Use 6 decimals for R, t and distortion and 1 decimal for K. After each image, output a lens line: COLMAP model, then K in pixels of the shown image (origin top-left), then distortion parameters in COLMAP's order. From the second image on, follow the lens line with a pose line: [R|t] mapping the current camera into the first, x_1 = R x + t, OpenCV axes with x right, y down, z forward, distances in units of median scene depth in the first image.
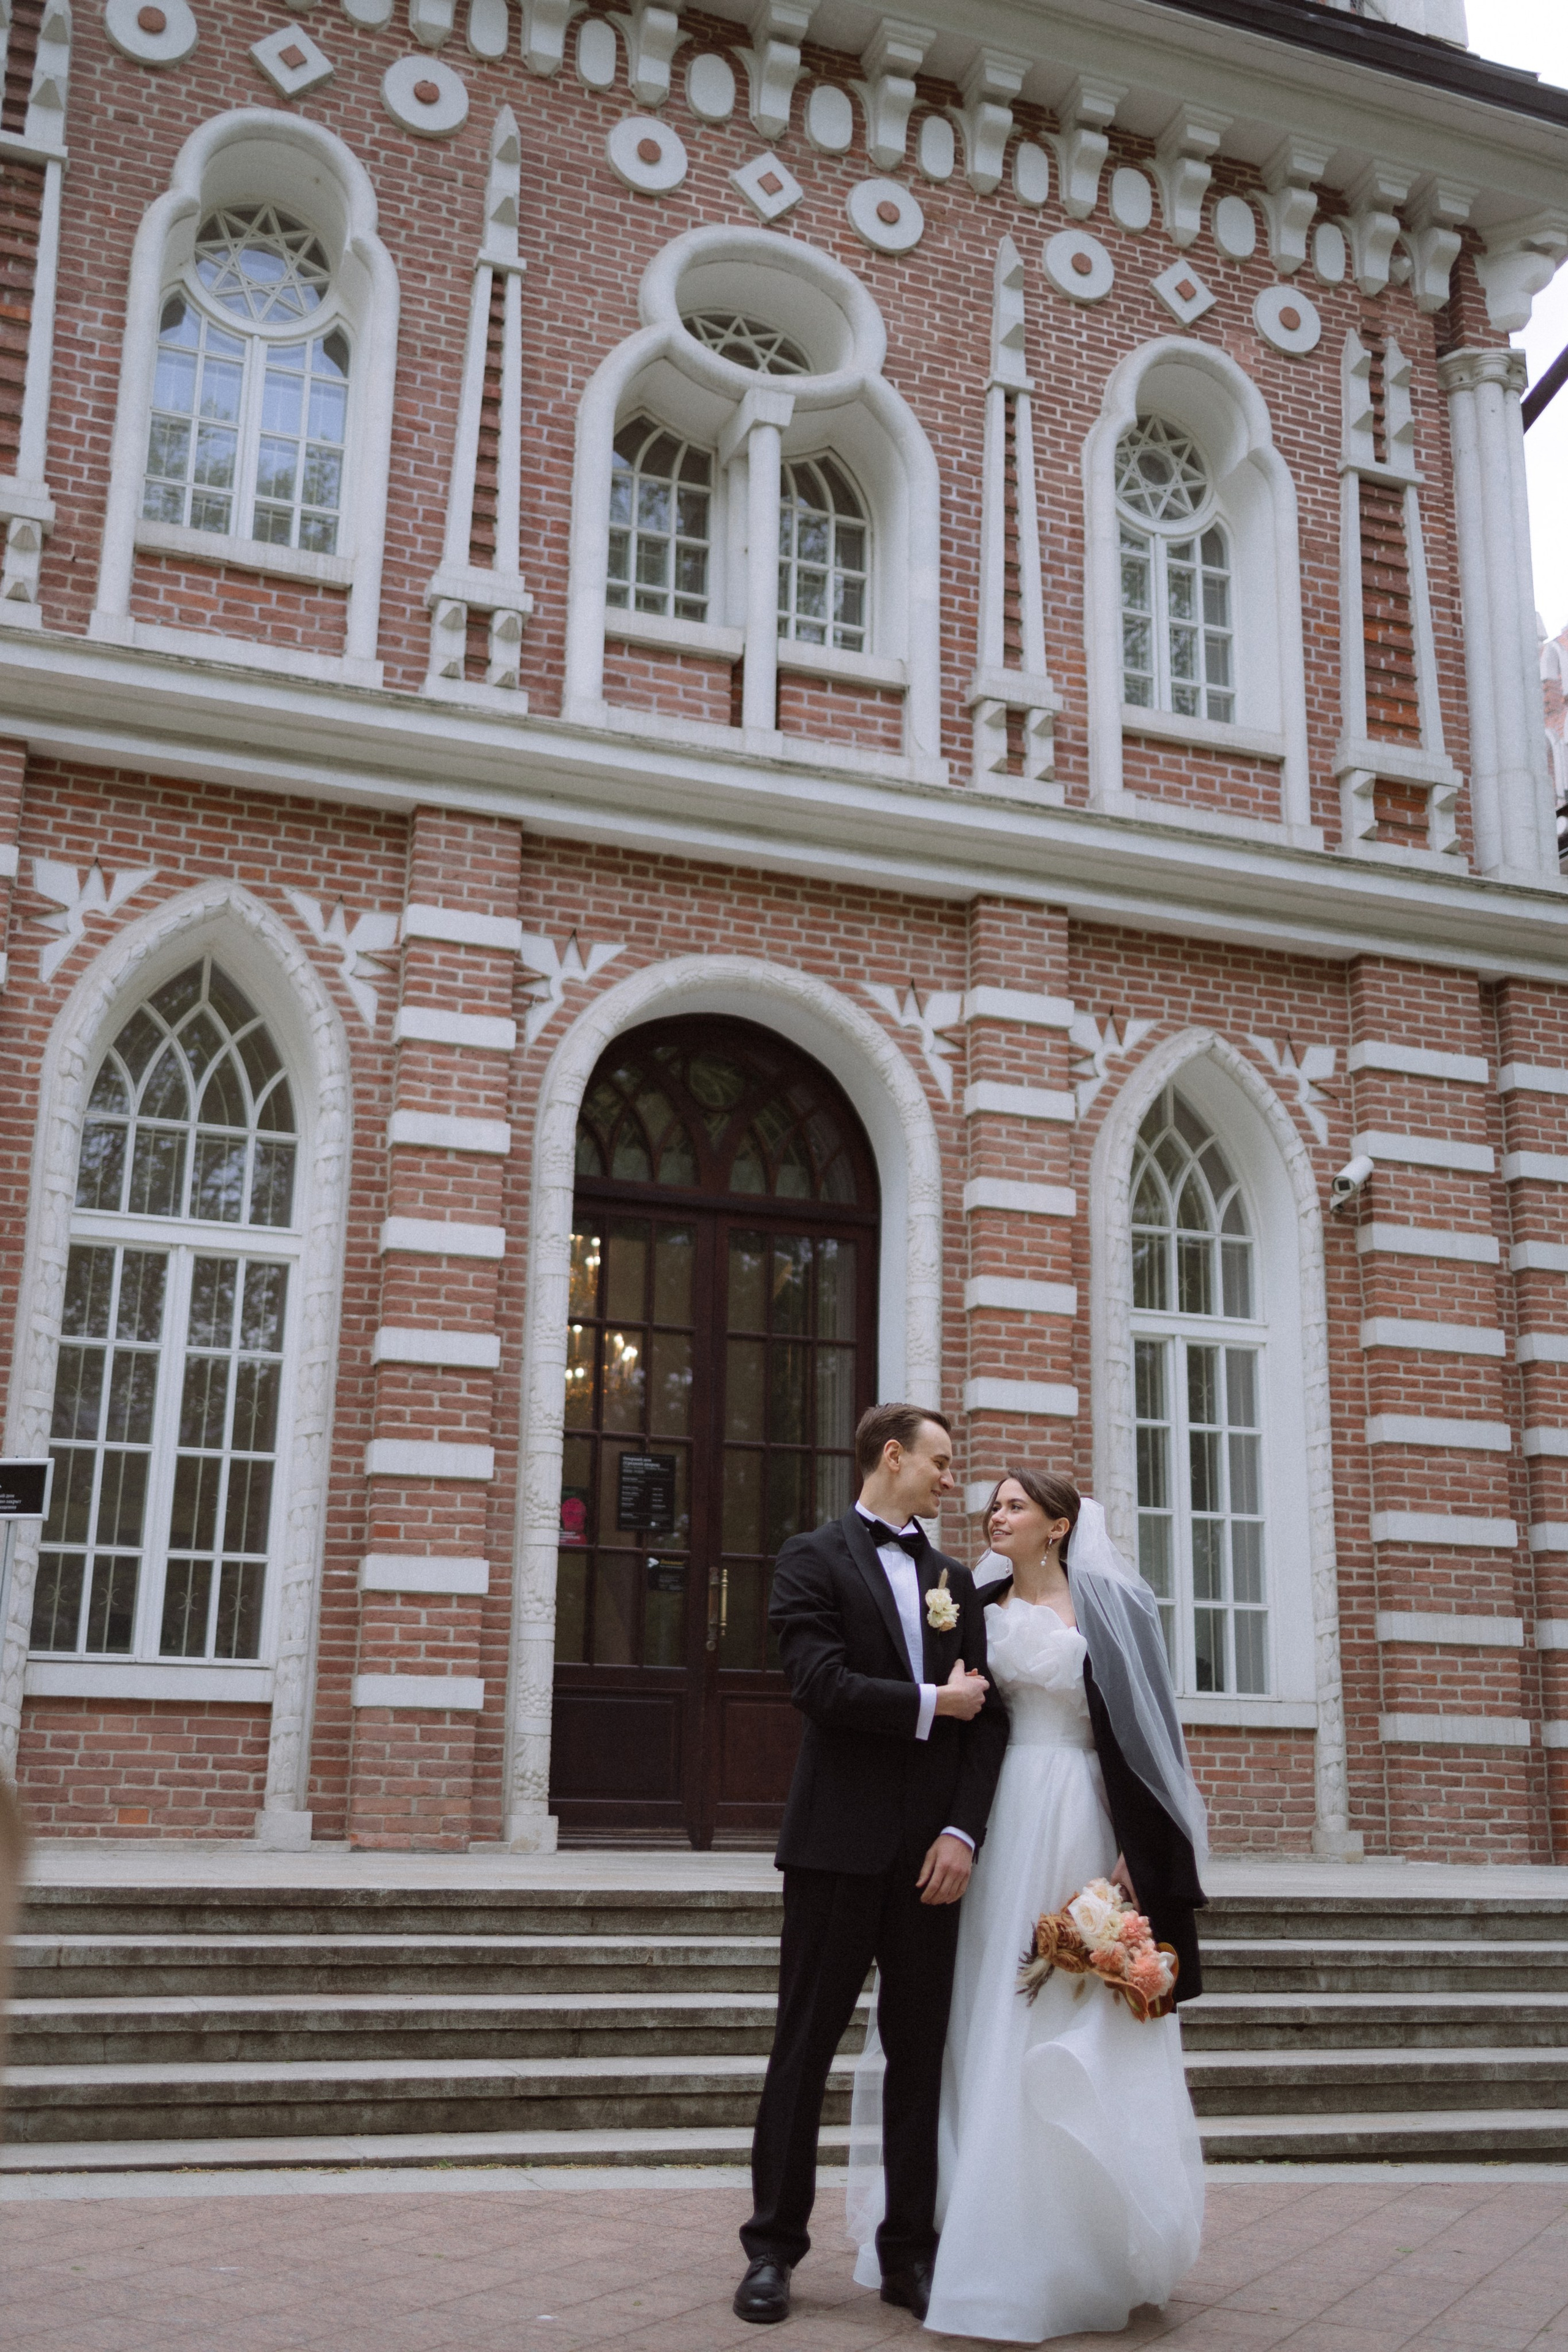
lens RADIAL K [[2328.6, 0, 784.0], [0, 2328.6, 1176.0], [0, 0, 1]] dist [-0.023971, -0.014085]
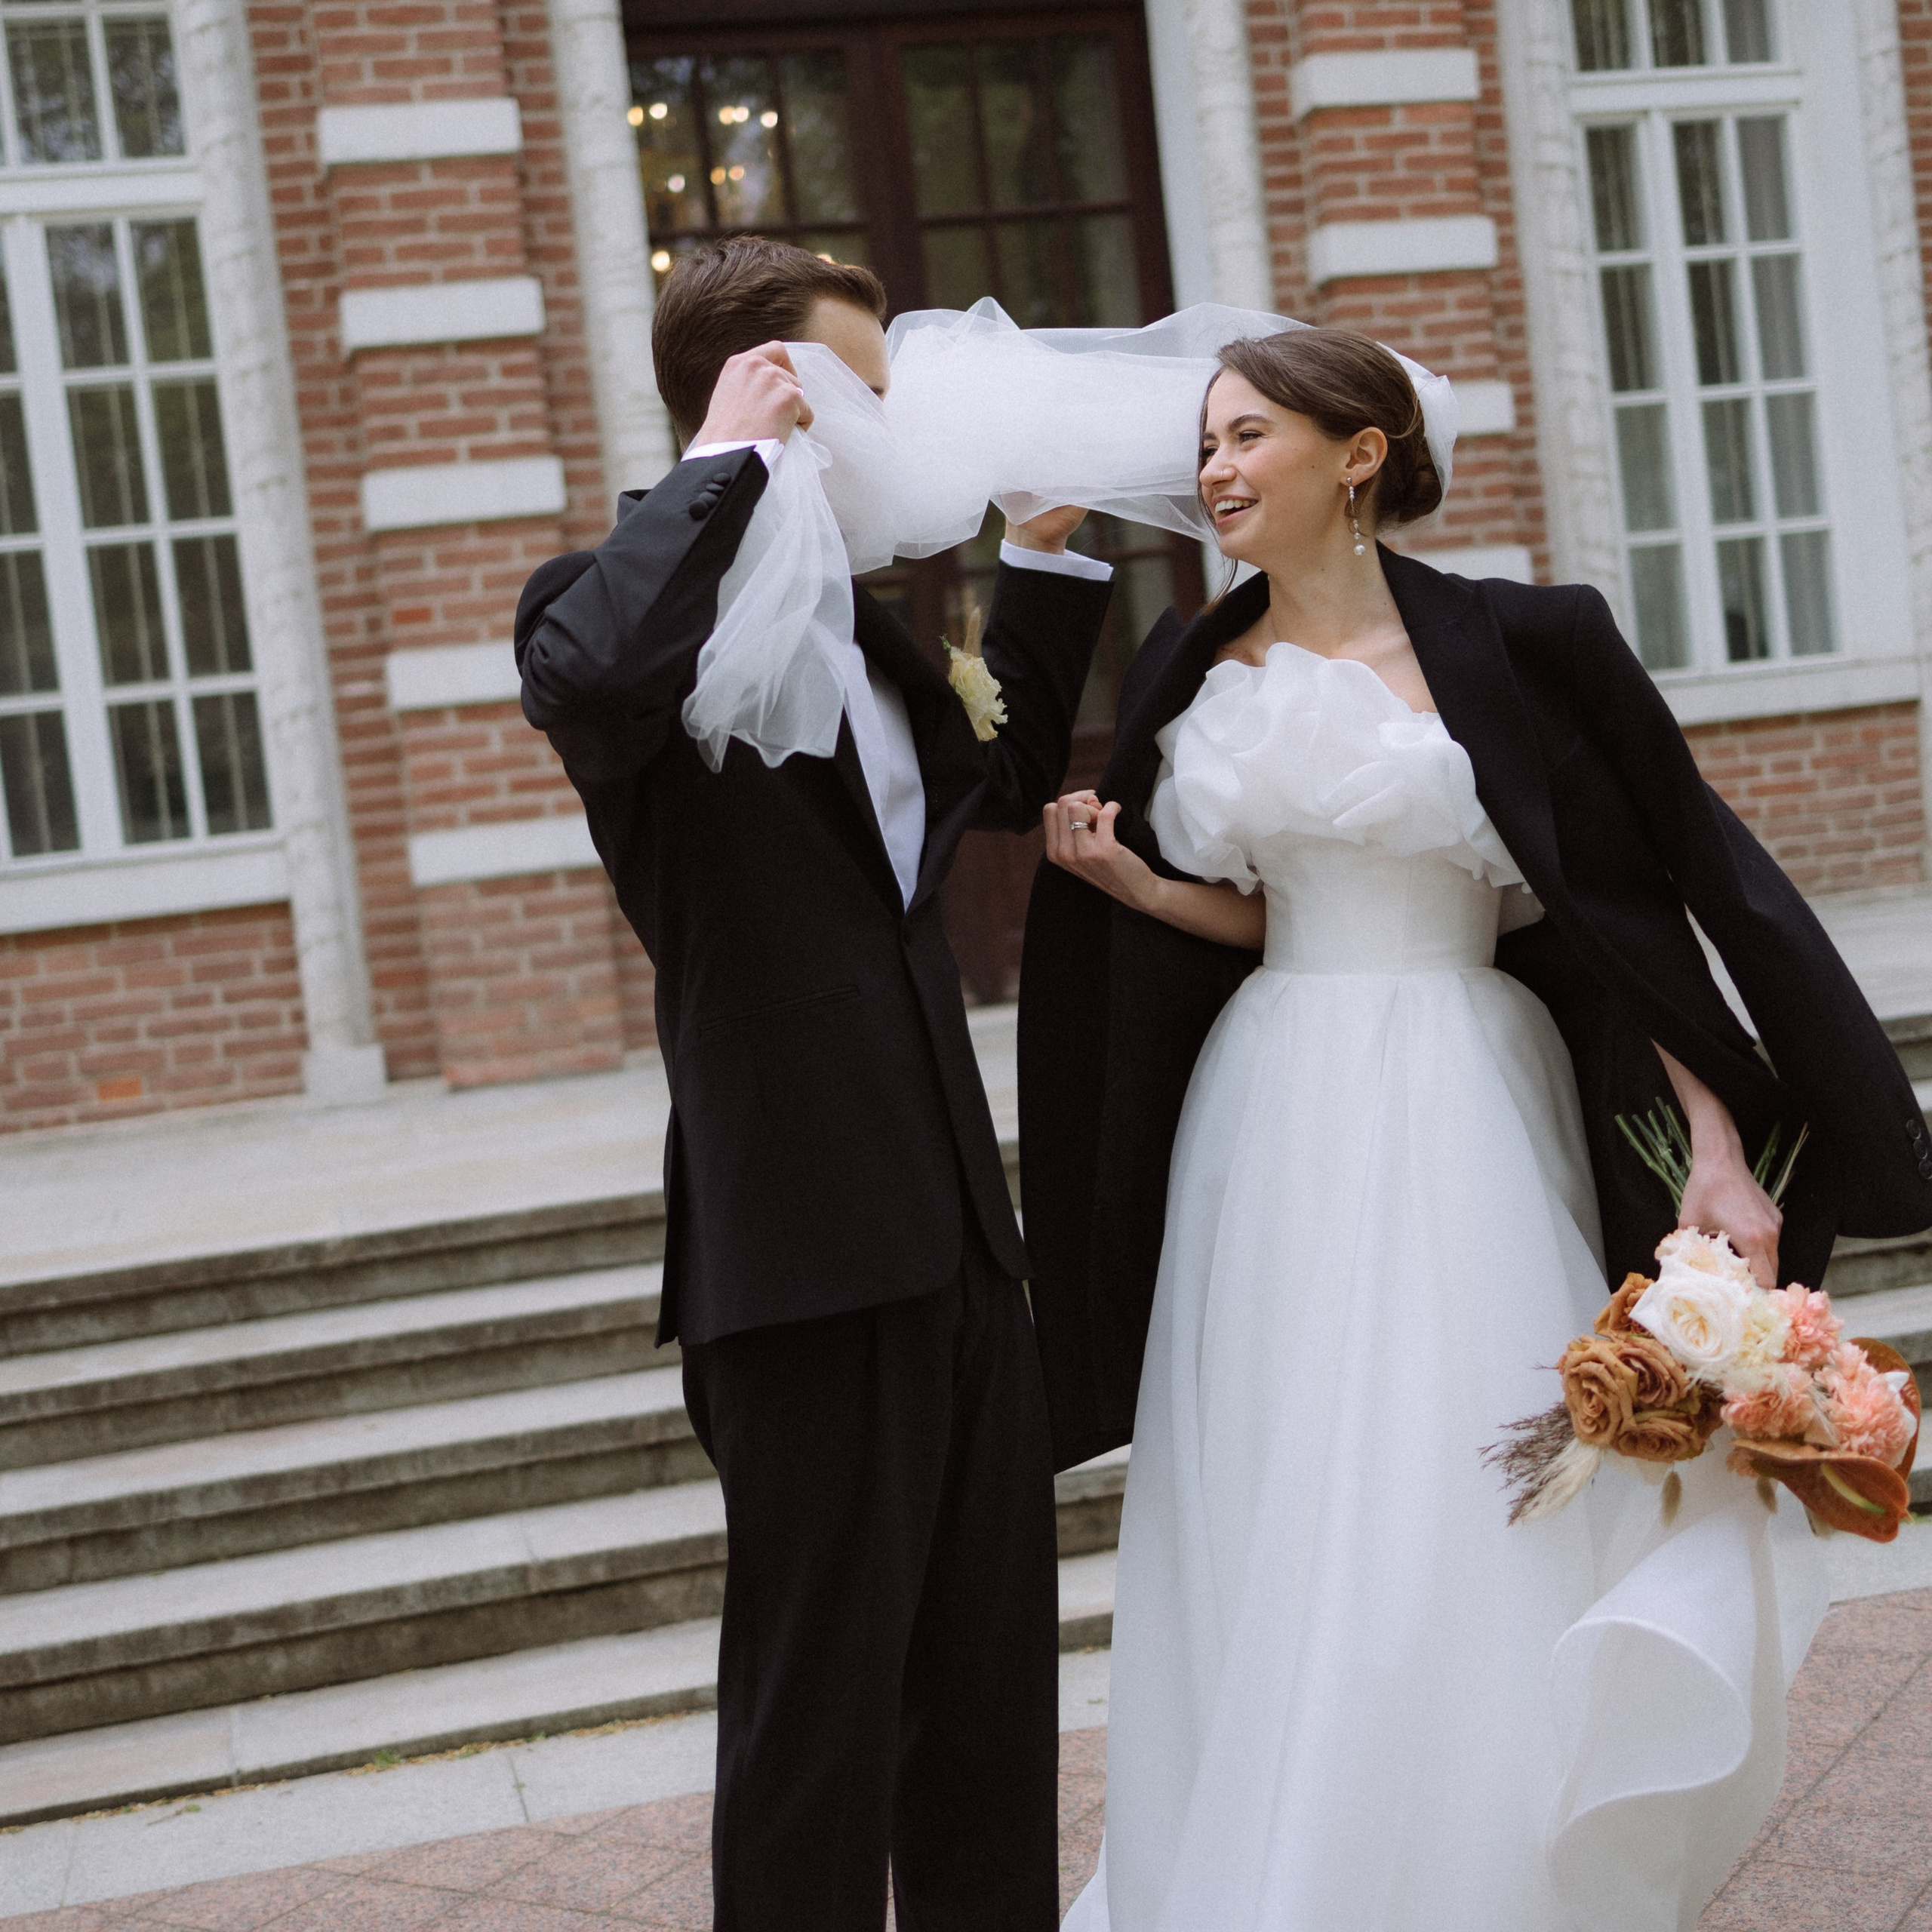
lens RADIAL K [[2770.7, 0, 966.0], [0, 2770.7, 966.0], [0, 0, 1]] dist [0.006023, -0.002629]
pose [[0.984102, -0.127088, -0.124065, 0.059994], [0.159553, 0.939459, 0.303248, 0.034965], [0.078015, -0.318222, 0.944801, 0.250134]]
